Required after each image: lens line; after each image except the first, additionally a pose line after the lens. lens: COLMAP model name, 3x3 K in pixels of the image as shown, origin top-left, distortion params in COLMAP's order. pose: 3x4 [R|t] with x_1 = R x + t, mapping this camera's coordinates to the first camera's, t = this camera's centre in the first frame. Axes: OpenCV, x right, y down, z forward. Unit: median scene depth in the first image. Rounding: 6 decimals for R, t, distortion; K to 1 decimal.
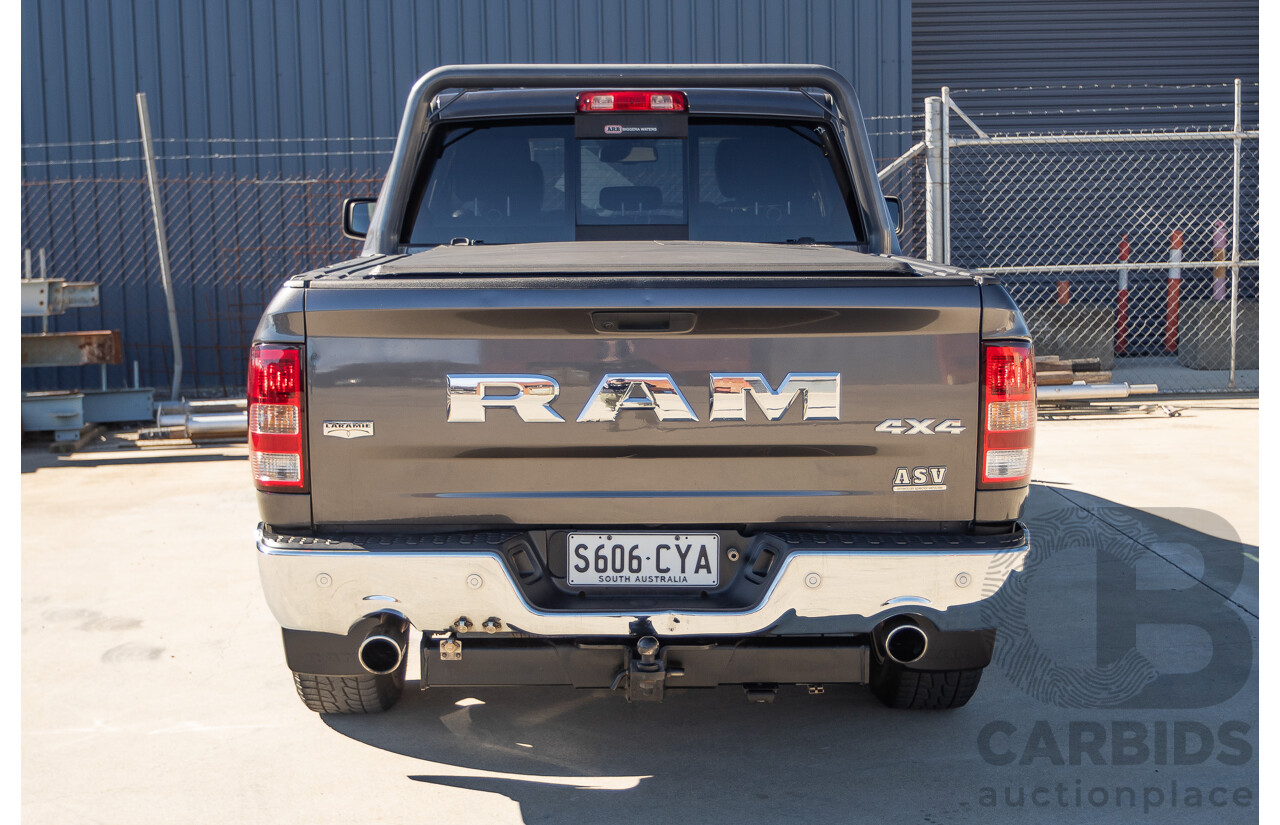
lens RADIAL K [[1833.9, 0, 640.0], [0, 1833.9, 412.5], [0, 0, 1]] dist [0.000989, -0.010423]
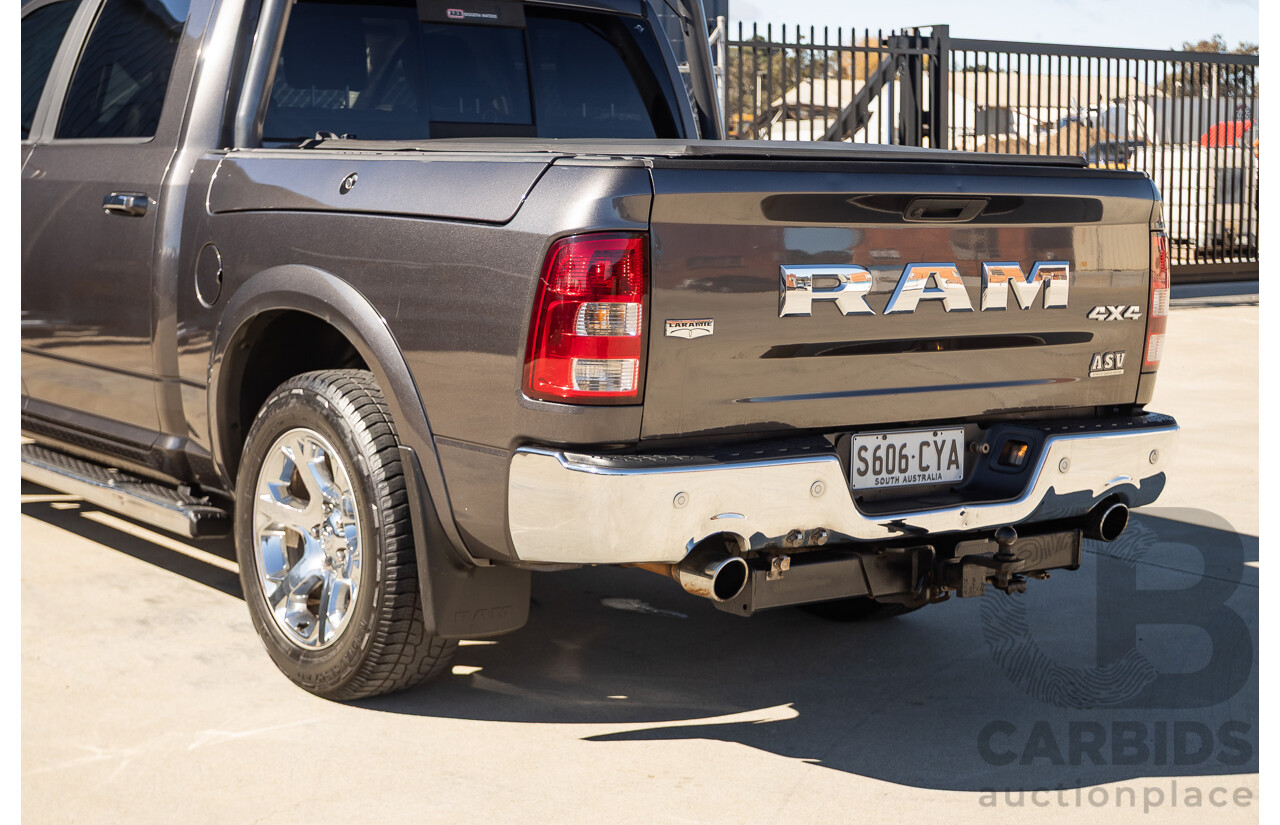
lens RADIAL K [[2156.5, 0, 636.2], [0, 2156.5, 399.8], [0, 0, 1]] dist [0.000480, -0.109374]
pose [[0.803029, -0.044416, 0.594283, -0.786338], [0.045913, 0.998866, 0.012615, 0.028572], [-0.594169, 0.017155, 0.804157, 0.173521]]
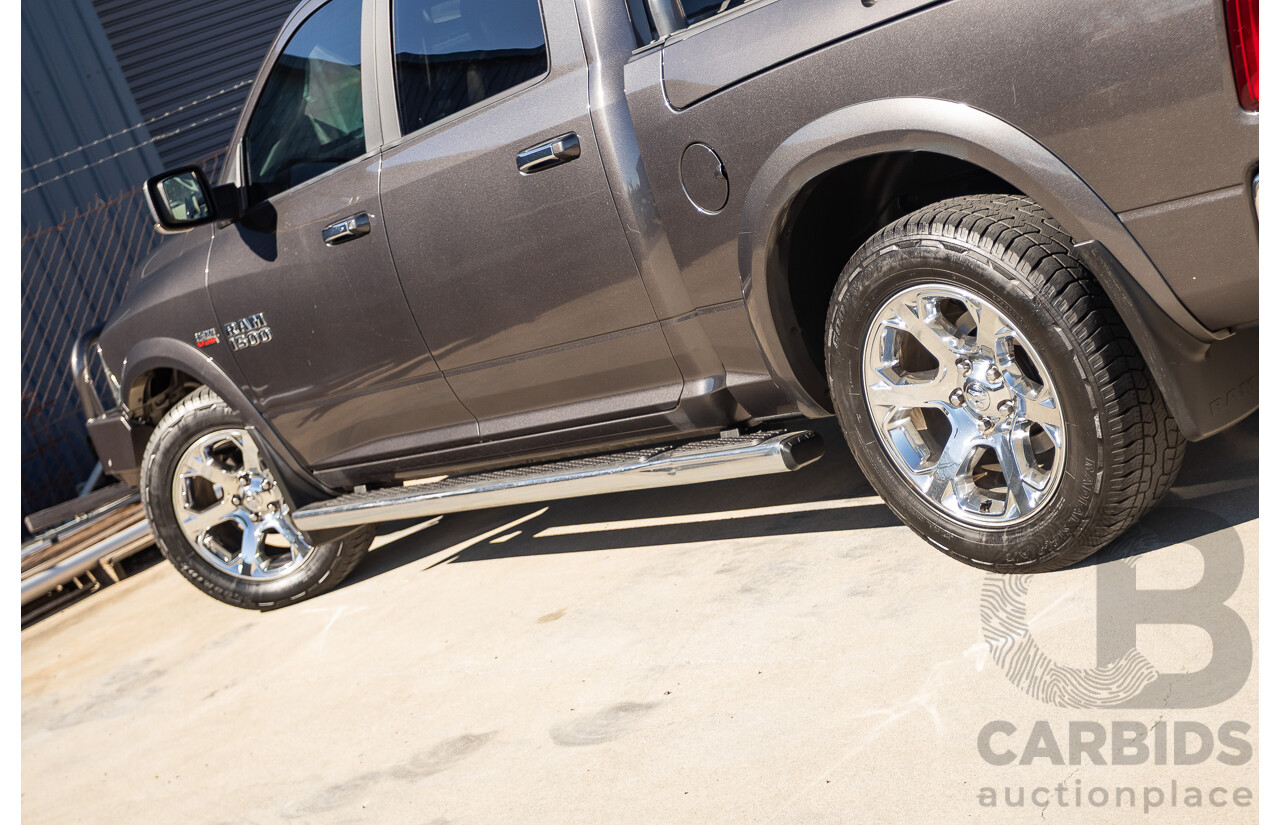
lens RADIAL K [[2156.5, 0, 636.2], [0, 2156.5, 399.8], [0, 0, 1]] dist [0.000480, -0.109374]
pose [[0.734617, -0.362787, 0.573344, -0.925047], [0.420836, 0.906485, 0.034374, 0.009417], [-0.532199, 0.216032, 0.818593, 0.489494]]
